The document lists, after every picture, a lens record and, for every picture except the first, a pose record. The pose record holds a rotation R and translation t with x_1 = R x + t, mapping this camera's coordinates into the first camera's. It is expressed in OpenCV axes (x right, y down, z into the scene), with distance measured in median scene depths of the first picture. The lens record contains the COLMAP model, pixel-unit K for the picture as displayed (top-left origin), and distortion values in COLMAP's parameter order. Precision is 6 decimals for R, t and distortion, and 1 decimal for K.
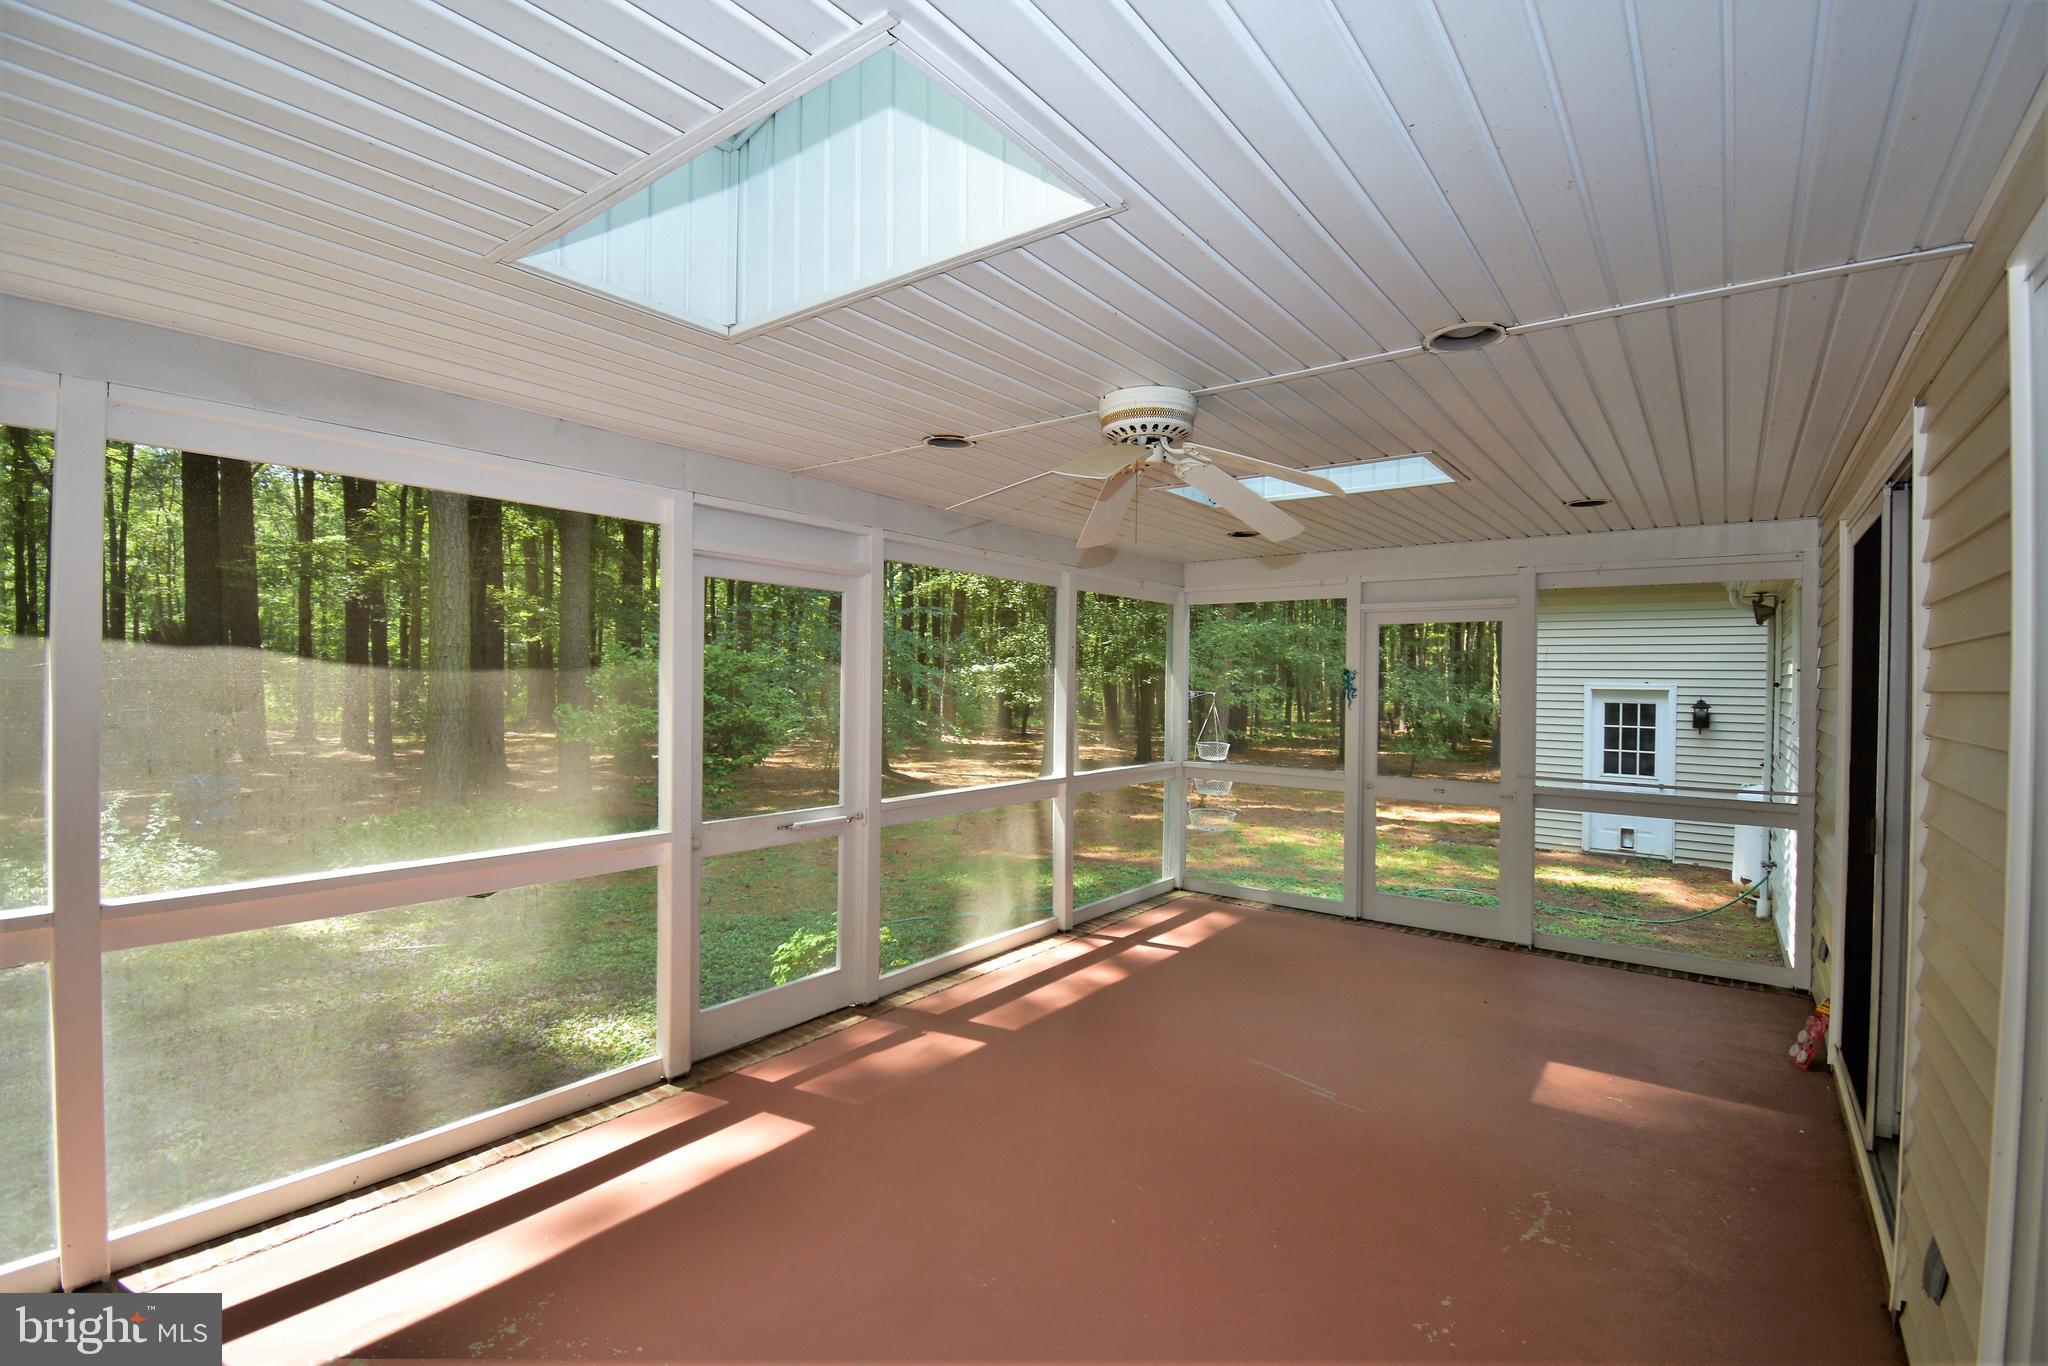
lens RADIAL K [[906.9, 0, 1027.5], [0, 906.9, 680.7], [0, 0, 1]] dist [0.017820, -0.024294]
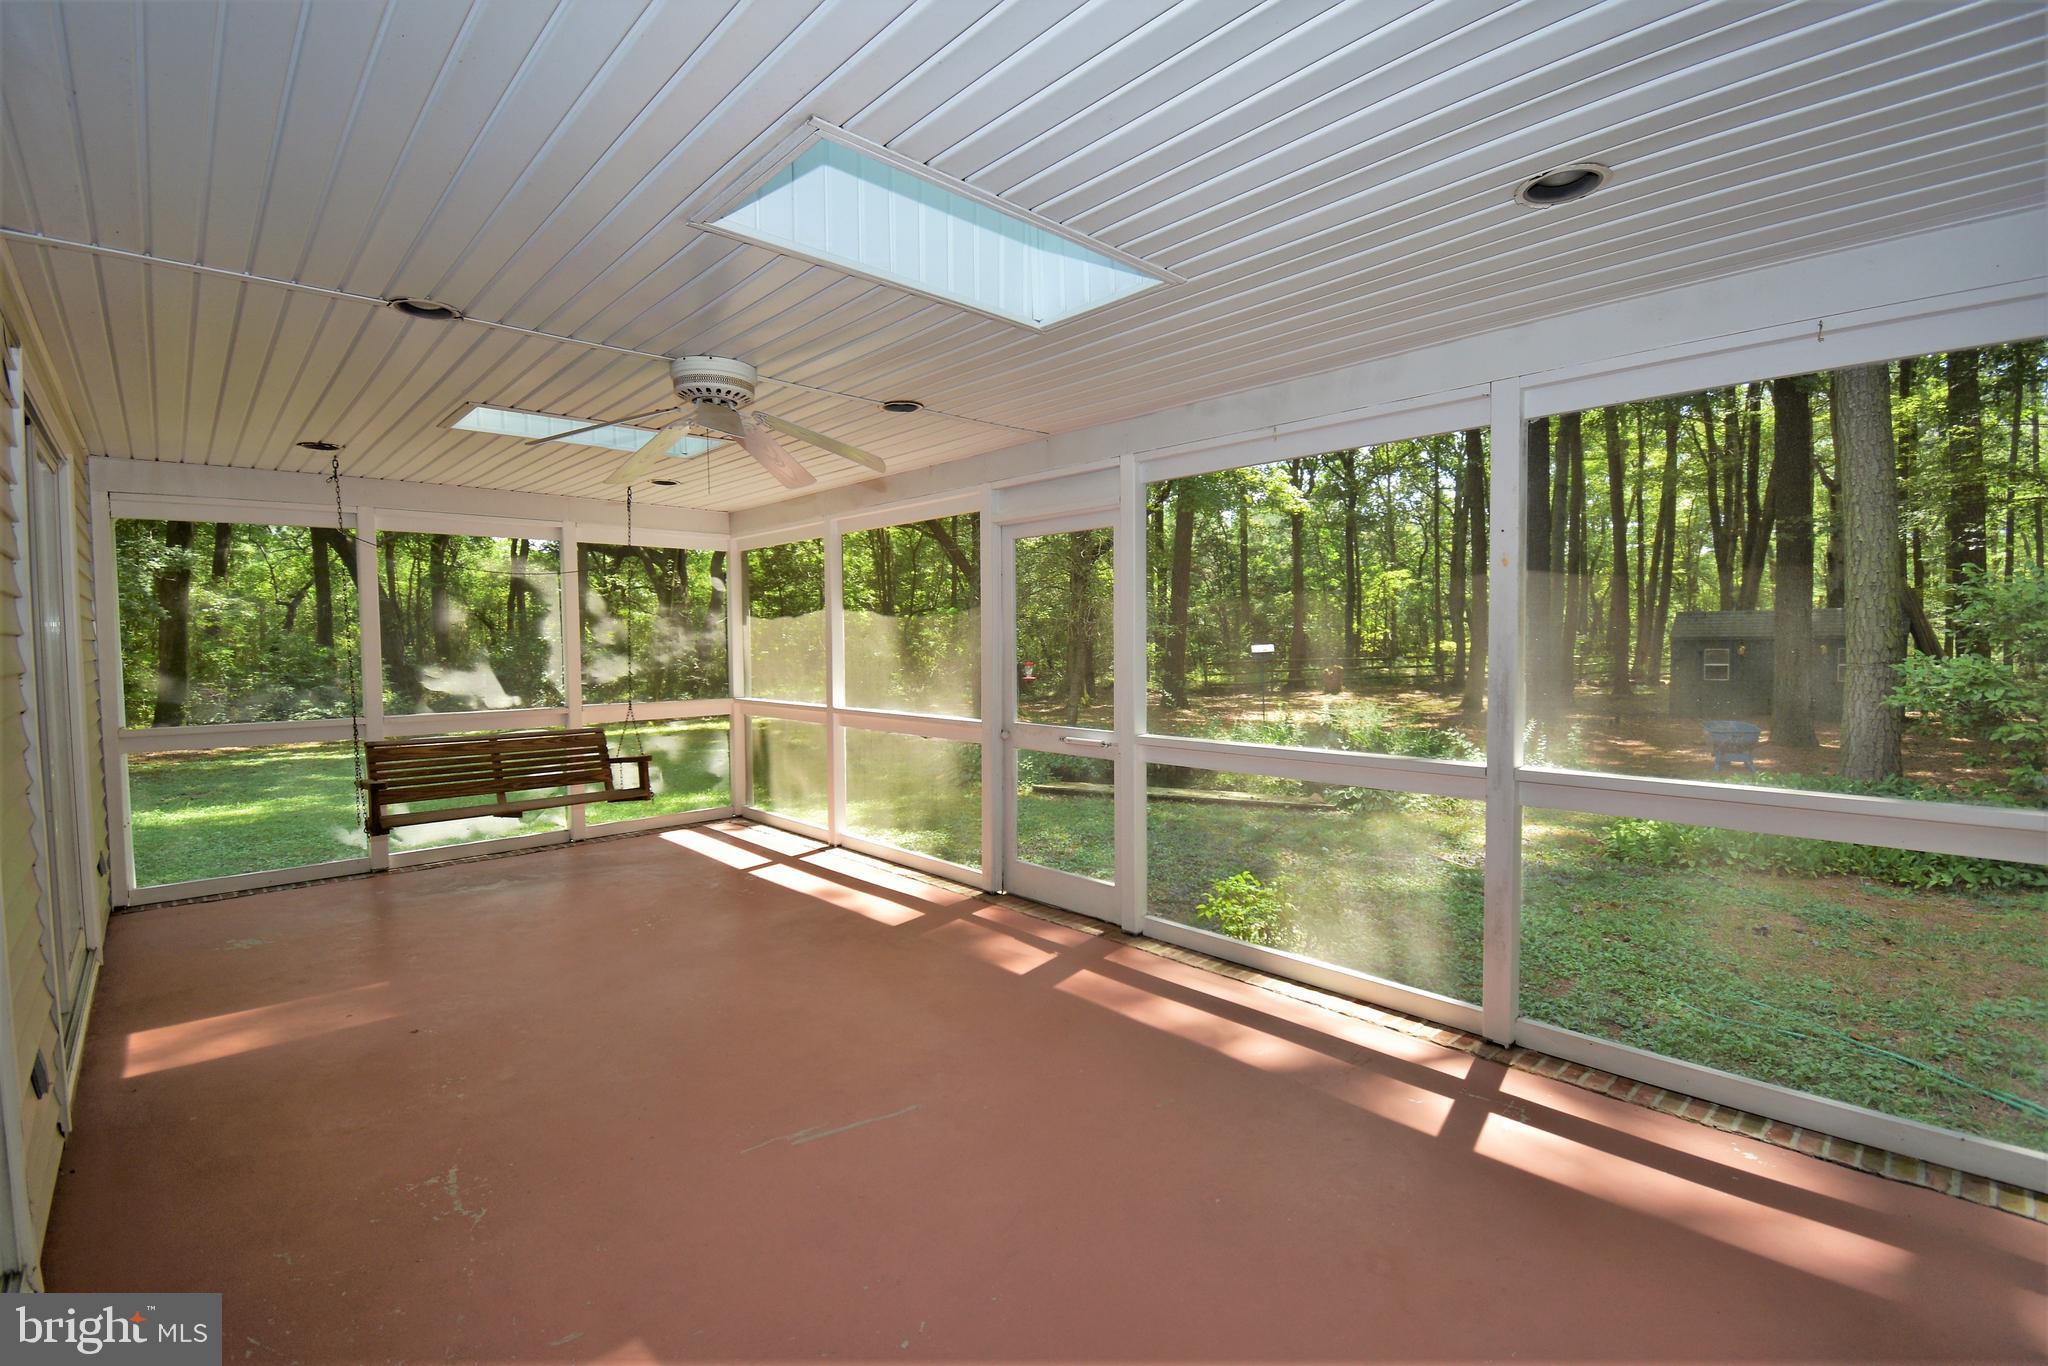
lens RADIAL K [[906.9, 0, 1027.5], [0, 906.9, 680.7], [0, 0, 1]] dist [0.017820, -0.024294]
pose [[-0.152518, 0.037914, -0.987573, 0.841241], [0.004429, 0.999280, 0.037679, 0.038667], [0.988291, 0.001373, -0.152577, 1.060284]]
